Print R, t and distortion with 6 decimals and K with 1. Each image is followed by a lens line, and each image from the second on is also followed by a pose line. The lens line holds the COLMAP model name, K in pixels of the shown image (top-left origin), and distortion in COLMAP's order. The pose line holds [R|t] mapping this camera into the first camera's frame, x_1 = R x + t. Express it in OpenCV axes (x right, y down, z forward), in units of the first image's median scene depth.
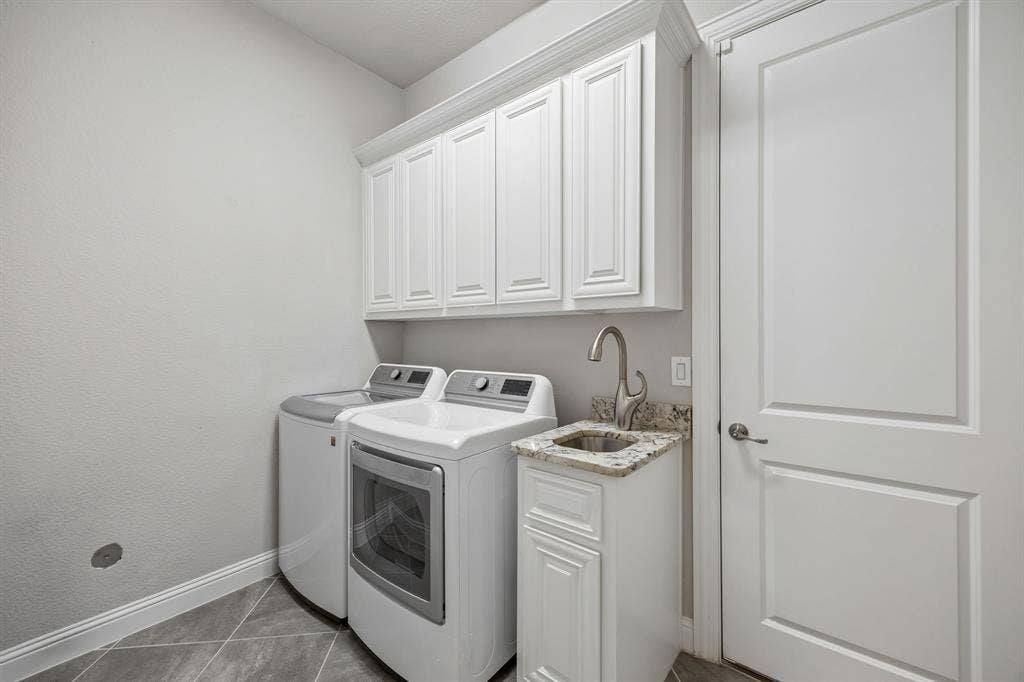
lens RADIAL K [[410.4, 0, 513.2], [0, 410.4, 337.9], [0, 0, 1]] dist [-0.000210, 0.000082]
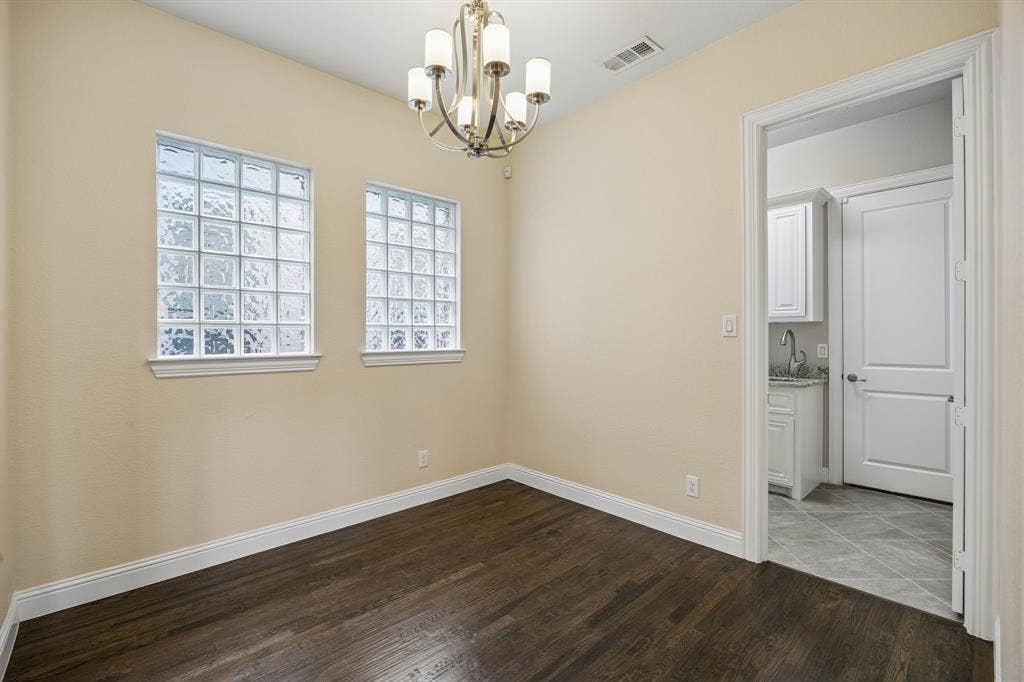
lens RADIAL K [[432.5, 0, 514.6], [0, 432.5, 336.6], [0, 0, 1]] dist [-0.026973, 0.000146]
pose [[0.987852, -0.001865, -0.155388, -0.850685], [0.002057, 0.999997, 0.001072, 0.003147], [0.155386, -0.001379, 0.987853, -1.473379]]
